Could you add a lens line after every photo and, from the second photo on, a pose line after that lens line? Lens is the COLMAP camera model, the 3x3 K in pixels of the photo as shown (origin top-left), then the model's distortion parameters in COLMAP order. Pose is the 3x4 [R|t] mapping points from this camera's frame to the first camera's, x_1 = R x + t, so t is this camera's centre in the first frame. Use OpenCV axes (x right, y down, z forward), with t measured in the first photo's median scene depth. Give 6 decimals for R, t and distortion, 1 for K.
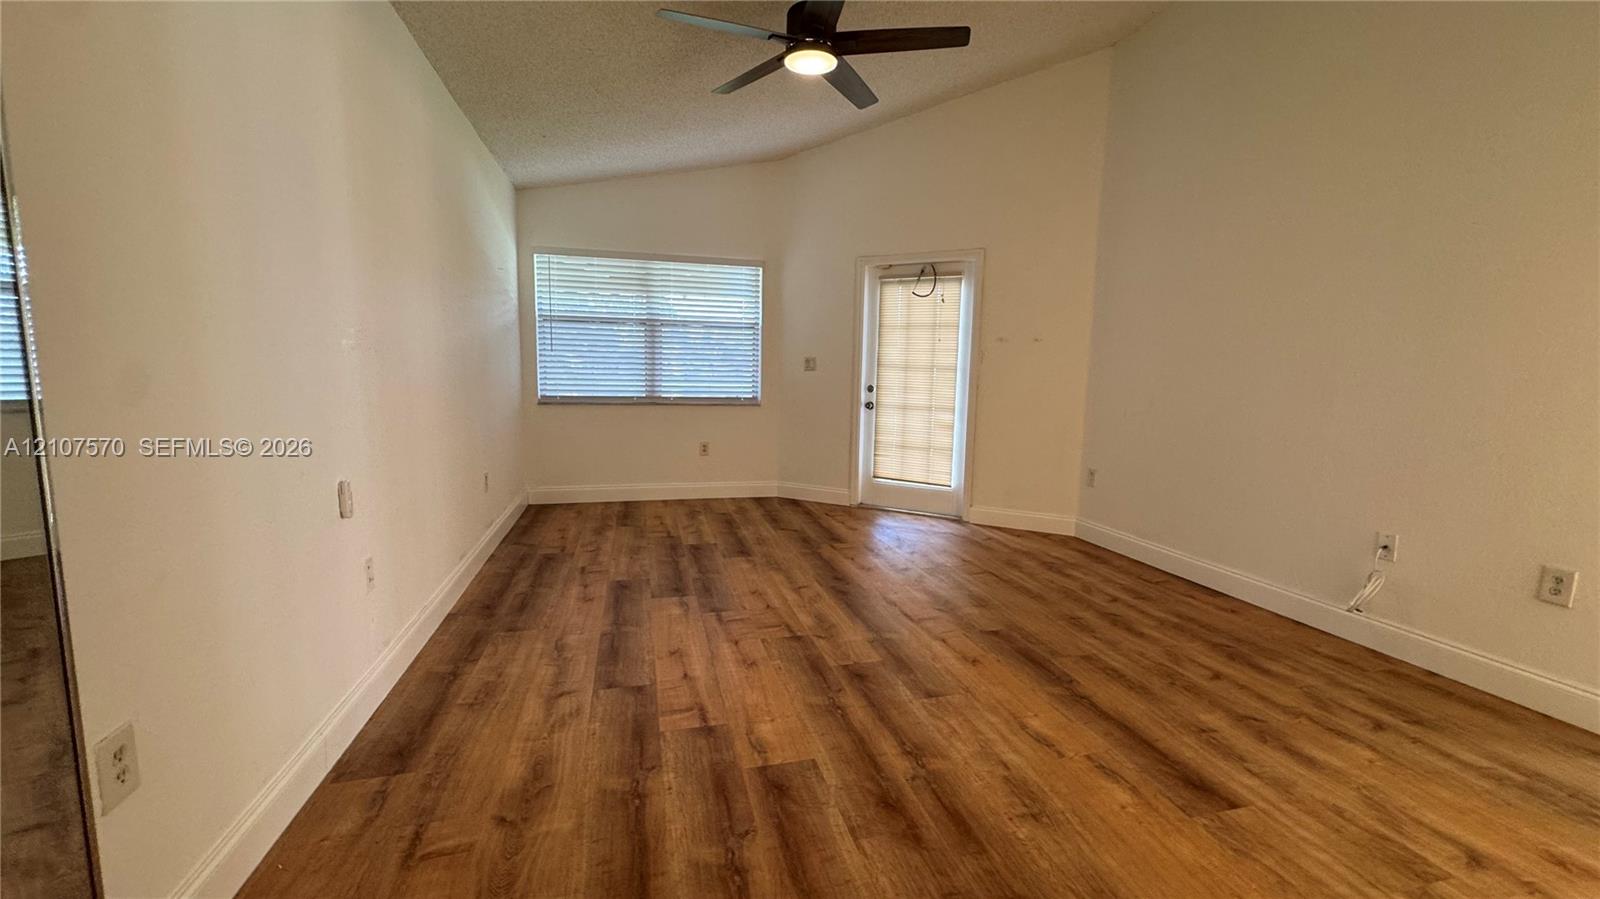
lens RADIAL K [[637.8, 0, 805.0], [0, 637.8, 448.3], [0, 0, 1]] dist [-0.001356, 0.000493]
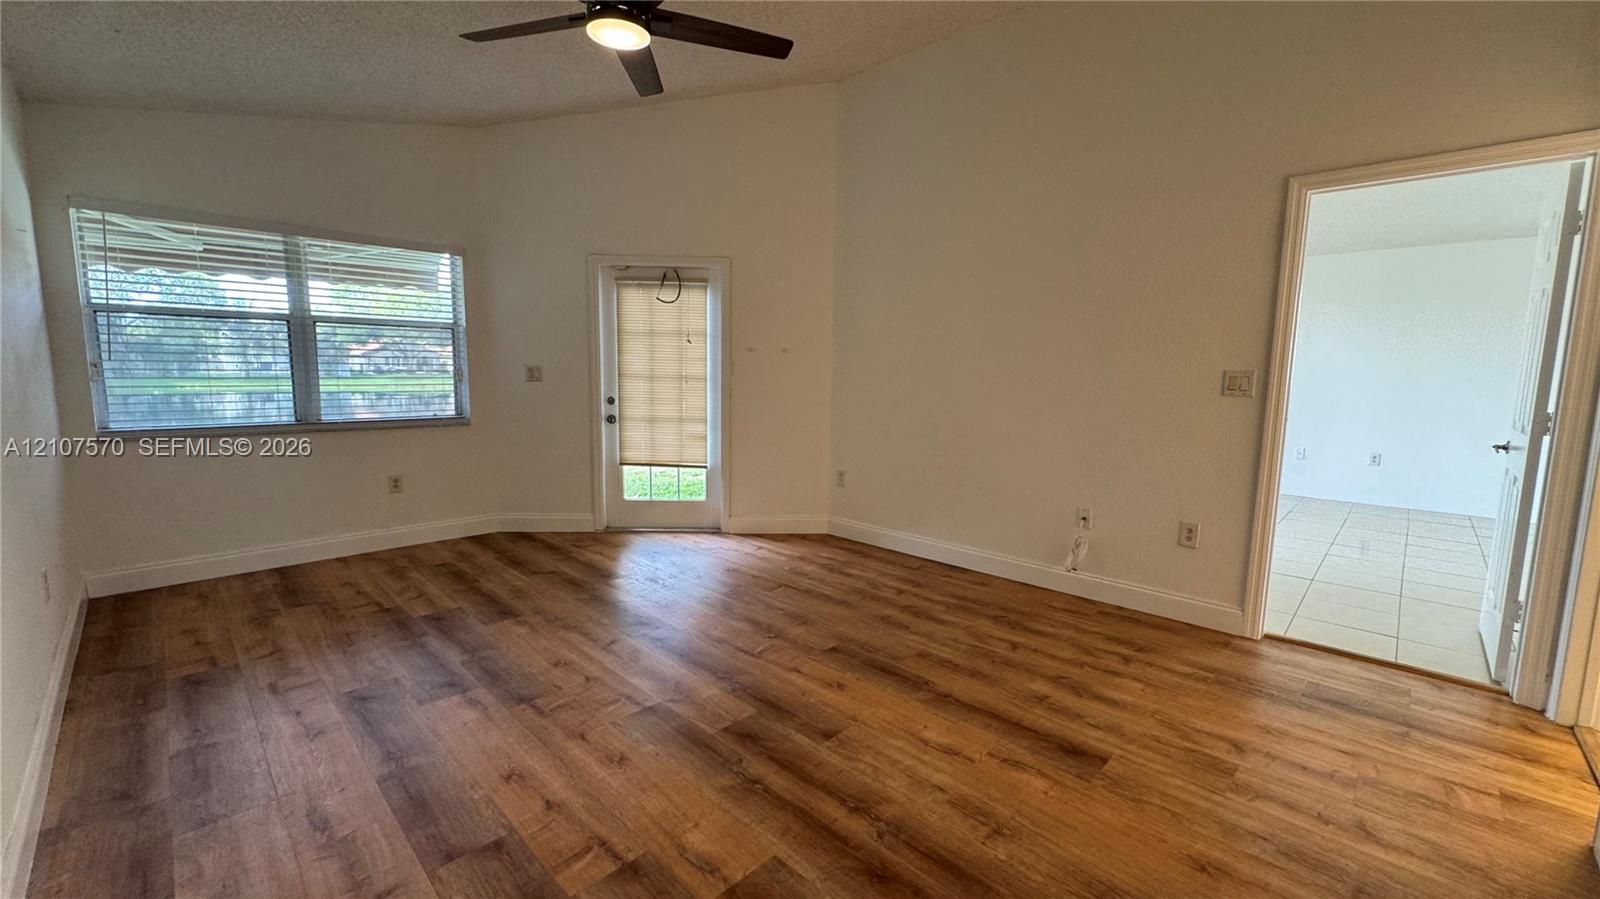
lens RADIAL K [[637.8, 0, 805.0], [0, 637.8, 448.3], [0, 0, 1]] dist [-0.001356, 0.000493]
pose [[0.858094, -0.070748, 0.508595, -0.211015], [0.065282, 0.997457, 0.028609, -0.056005], [-0.509326, 0.008653, 0.860530, 0.129156]]
